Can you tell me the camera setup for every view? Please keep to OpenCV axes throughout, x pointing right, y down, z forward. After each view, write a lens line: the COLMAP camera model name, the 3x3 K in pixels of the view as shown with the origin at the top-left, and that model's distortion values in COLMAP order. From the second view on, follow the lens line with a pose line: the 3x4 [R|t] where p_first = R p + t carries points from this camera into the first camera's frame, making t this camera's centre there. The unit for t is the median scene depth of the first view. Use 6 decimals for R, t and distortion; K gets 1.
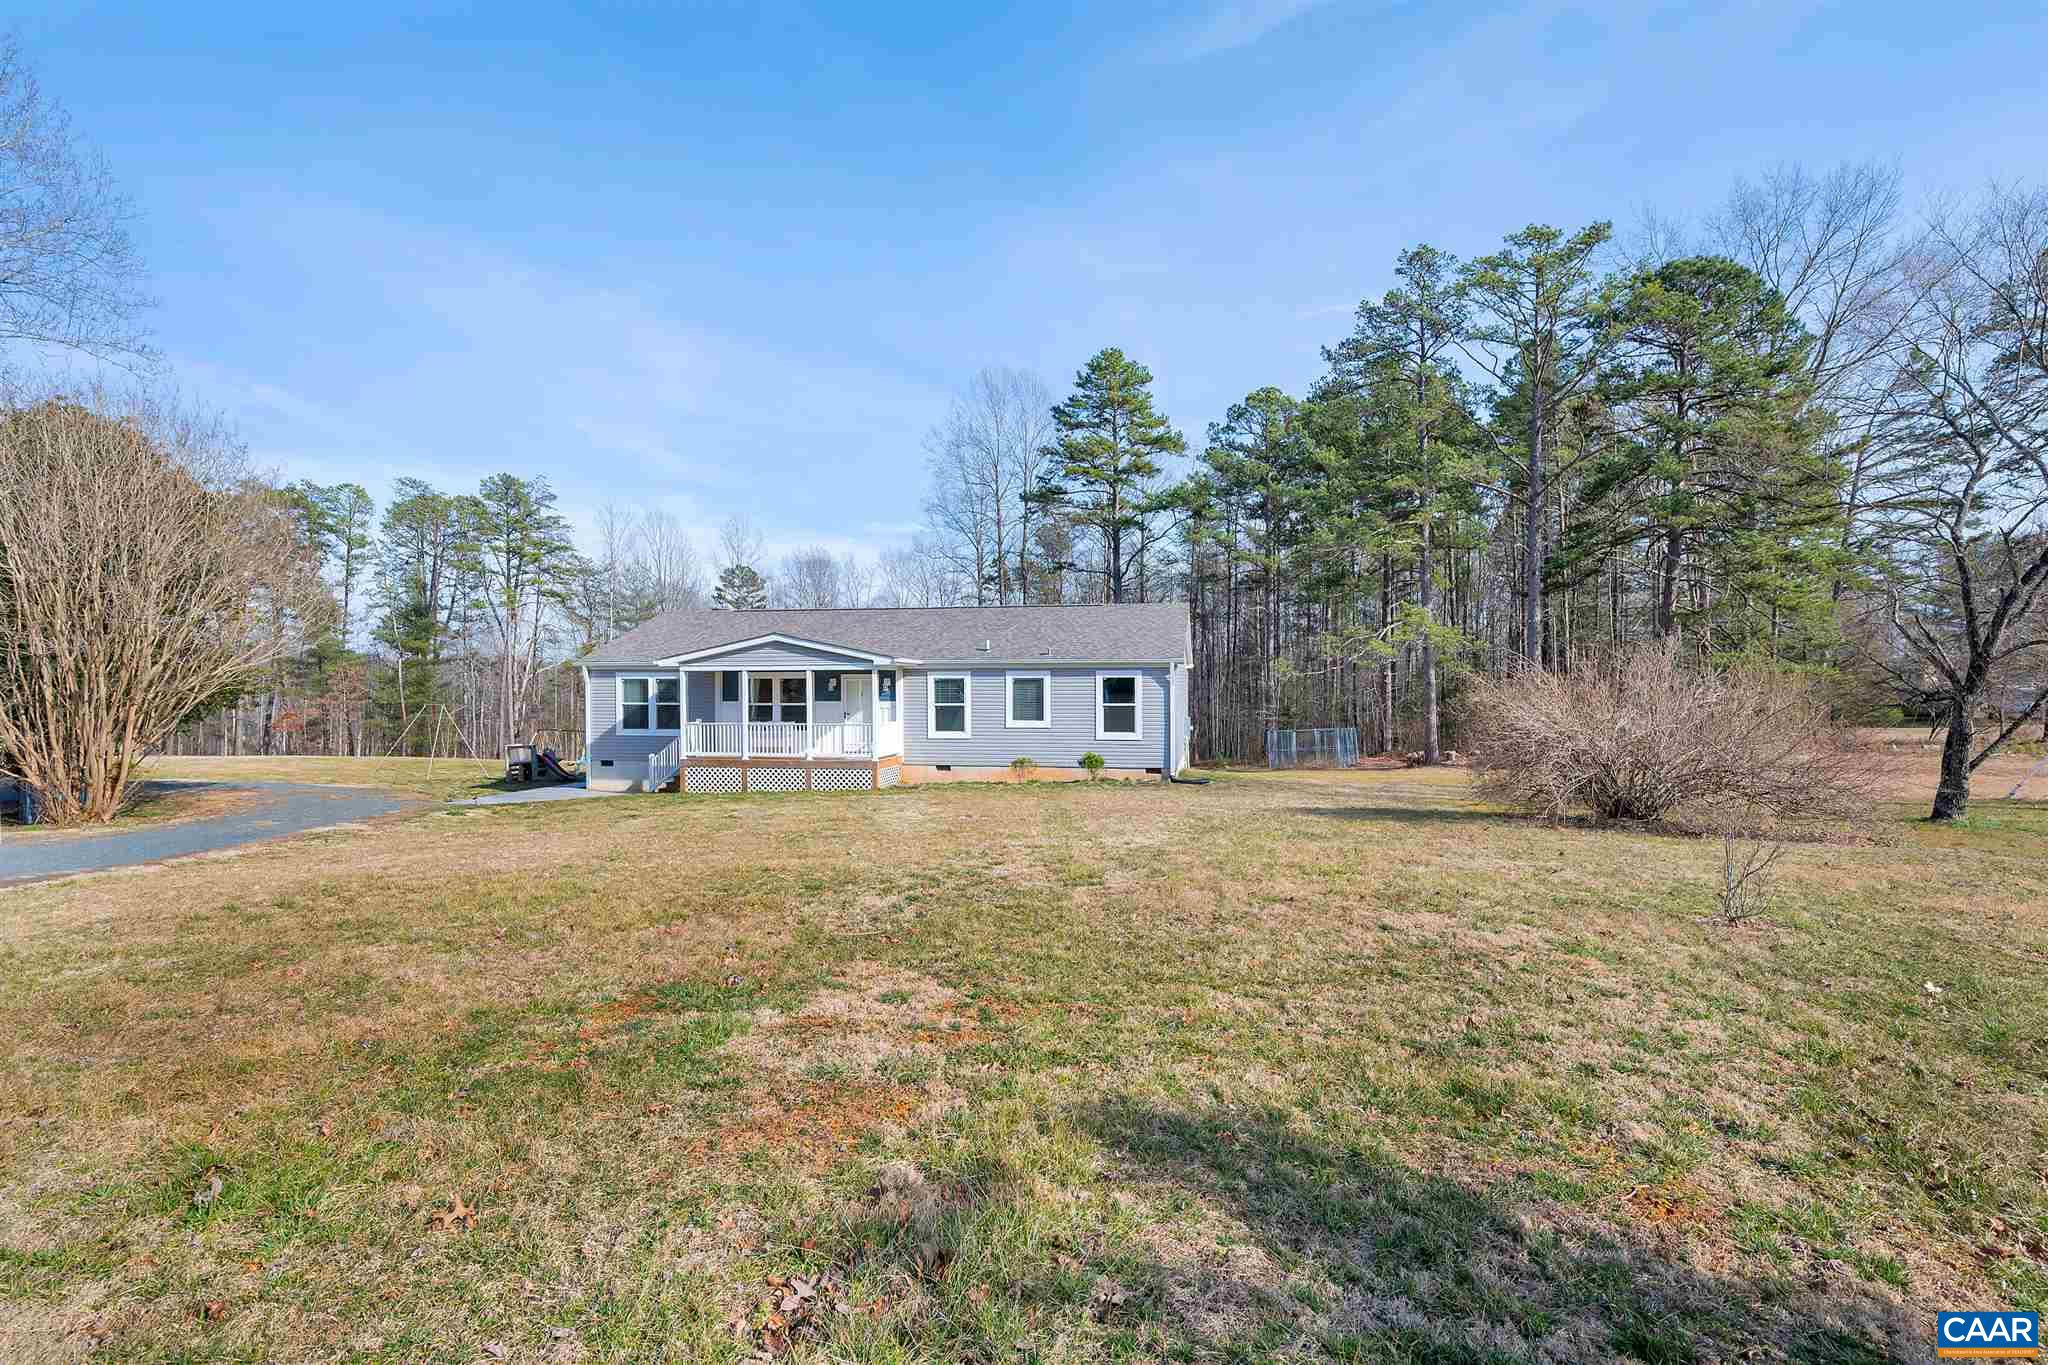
lens RADIAL K [[1012.3, 0, 1089.6], [0, 1012.3, 693.2], [0, 0, 1]] dist [-0.003393, -0.000532]
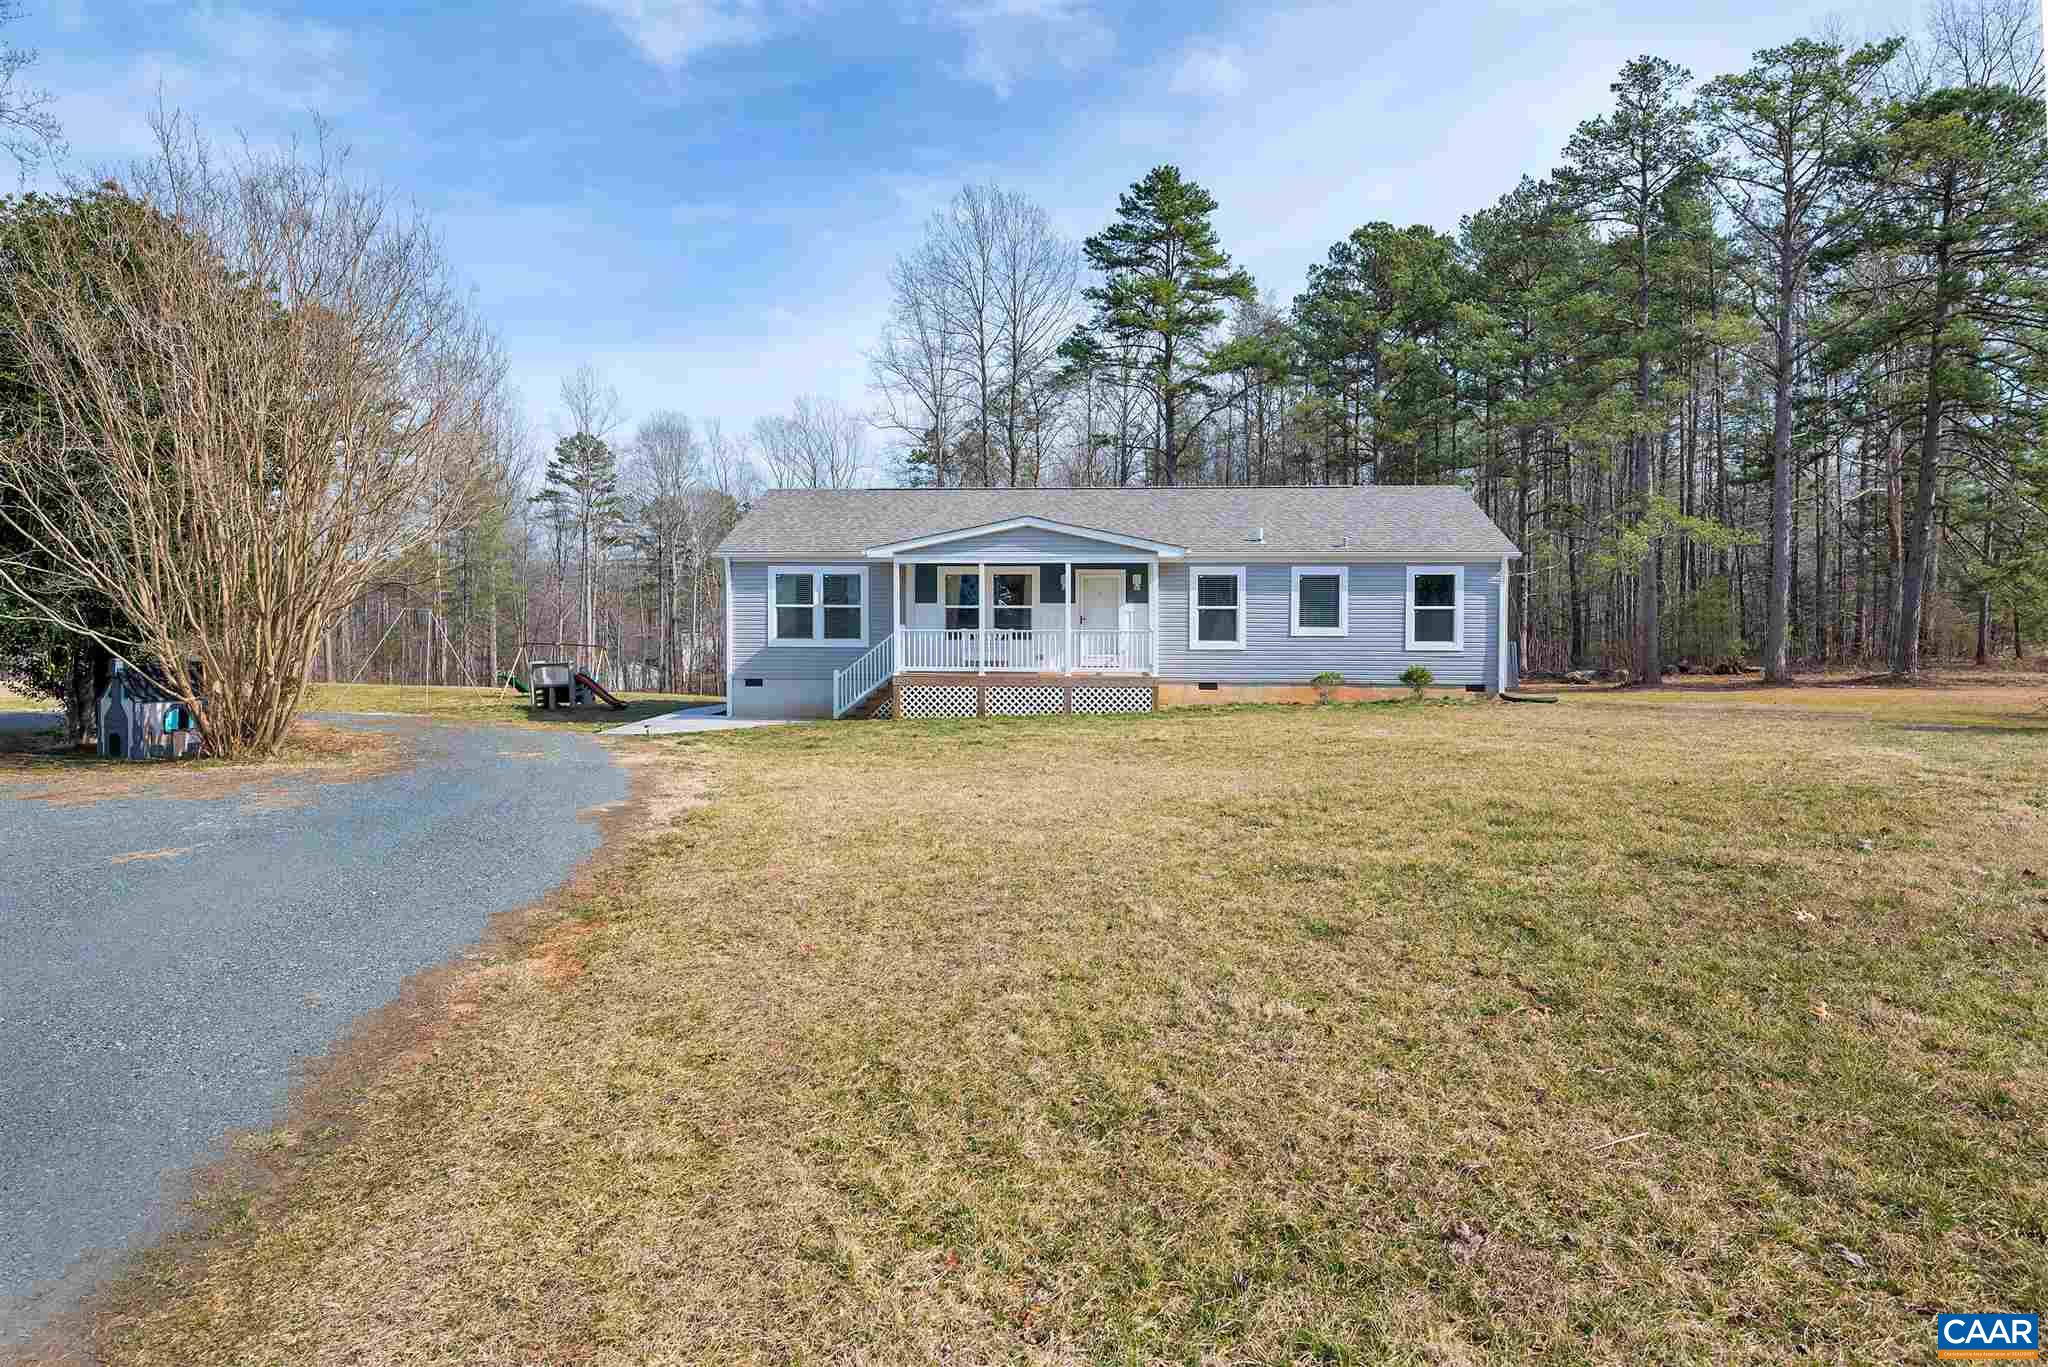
lens RADIAL K [[1291.7, 0, 1057.5], [0, 1291.7, 629.7], [0, 0, 1]] dist [-0.001792, 0.005808]
pose [[0.995003, 0.002173, 0.099817, -0.356274], [-0.003904, 0.999845, 0.017155, 0.011342], [-0.099764, -0.017459, 0.994858, -0.011738]]
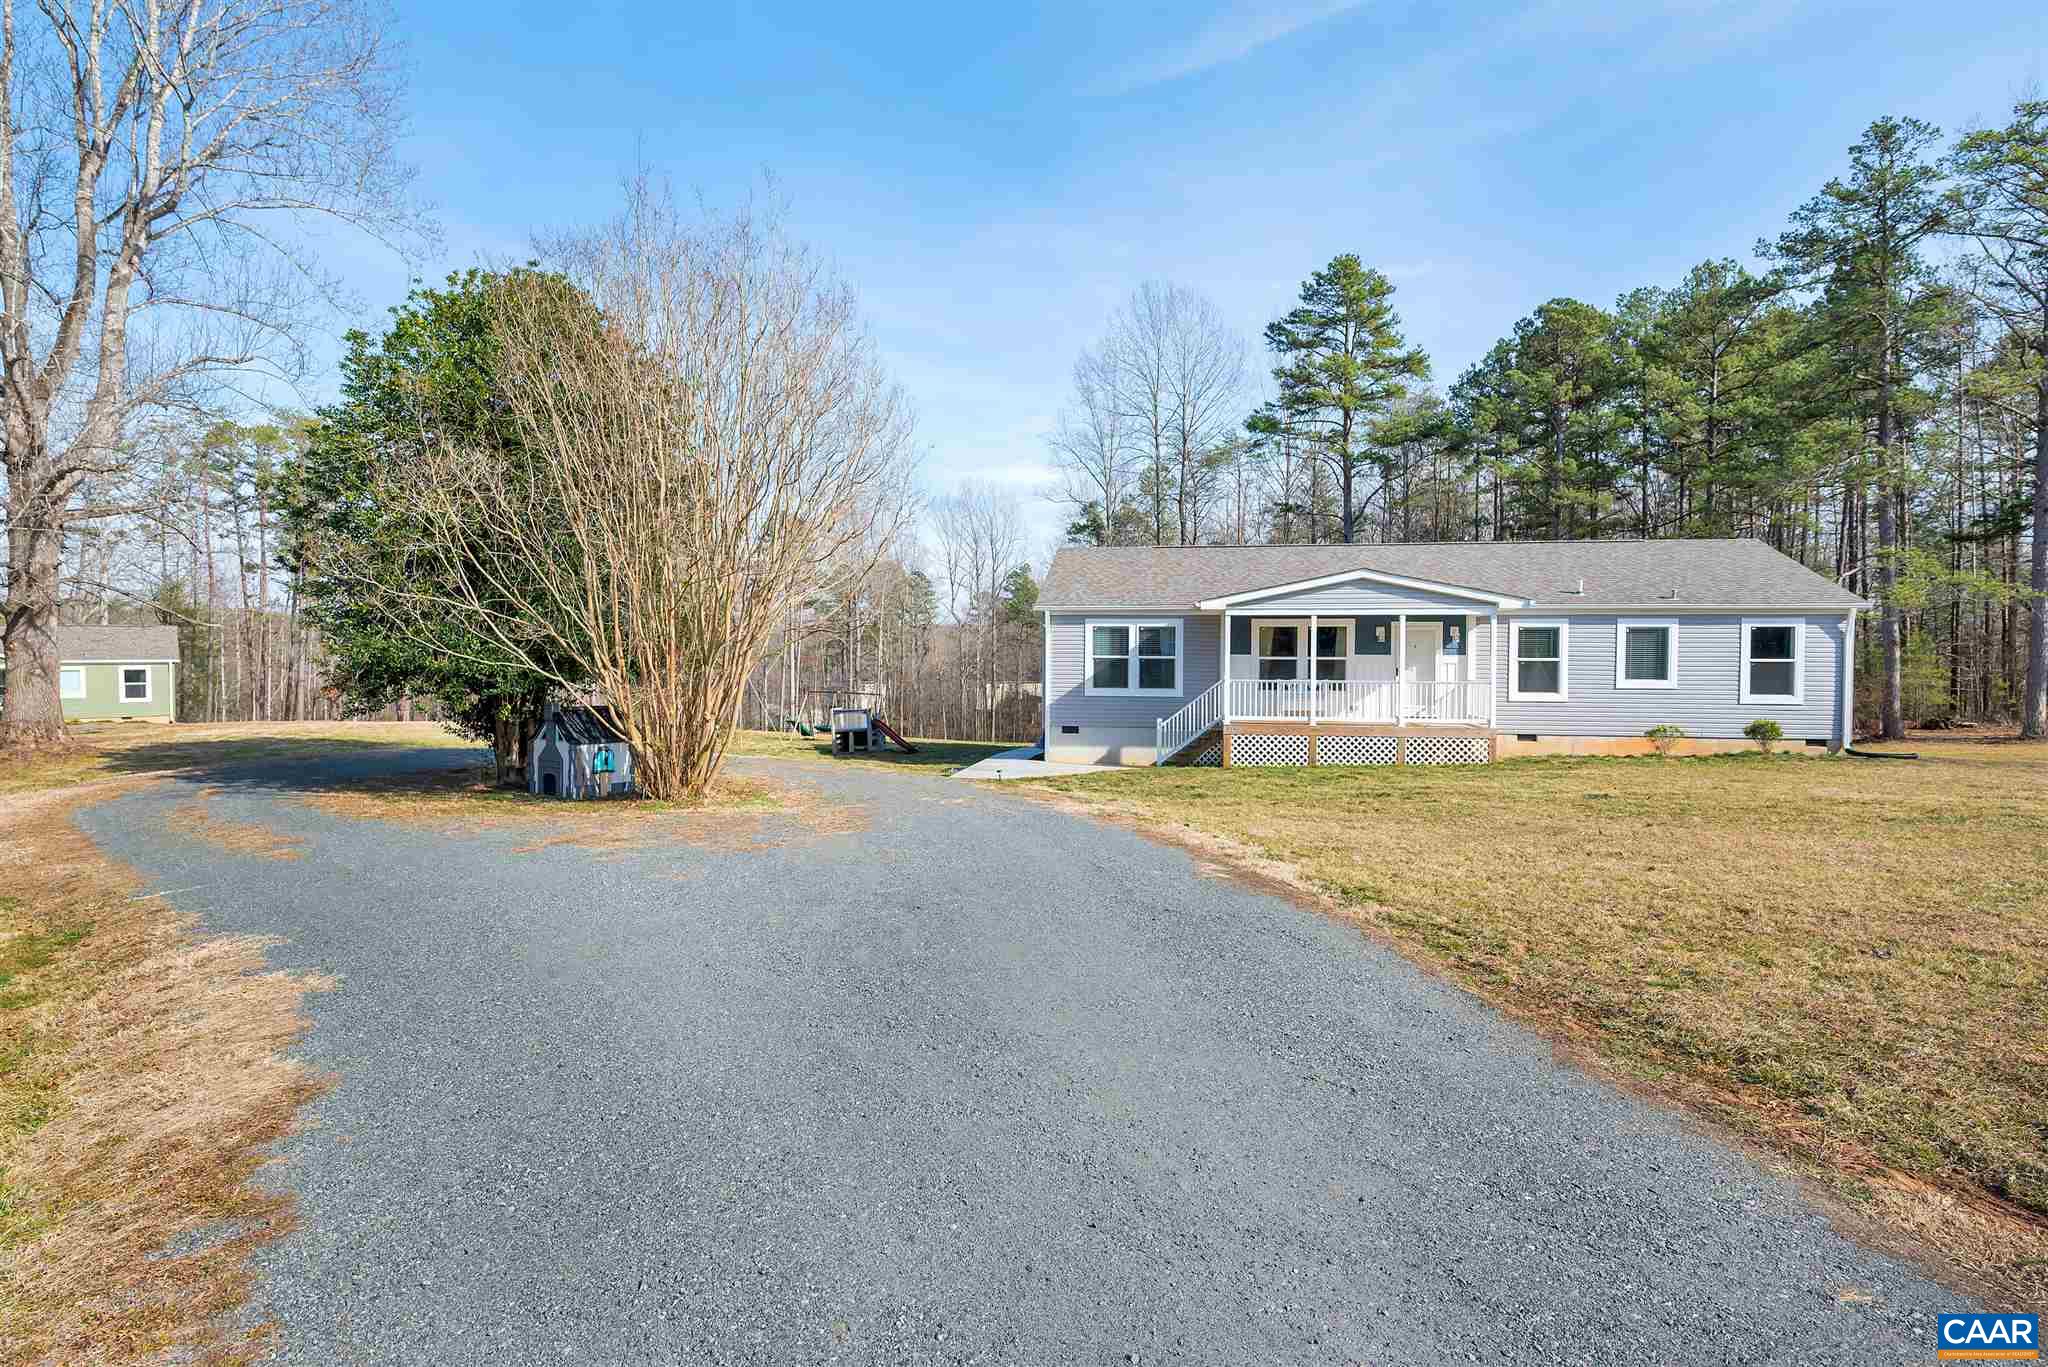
lens RADIAL K [[1111.9, 0, 1021.4], [0, 1111.9, 686.3], [0, 0, 1]] dist [-0.011737, 0.000547]
pose [[0.999898, 0.006803, -0.012520, -0.523924], [-0.006535, 0.999752, 0.021301, 0.015880], [0.012661, -0.021217, 0.999695, 0.102892]]
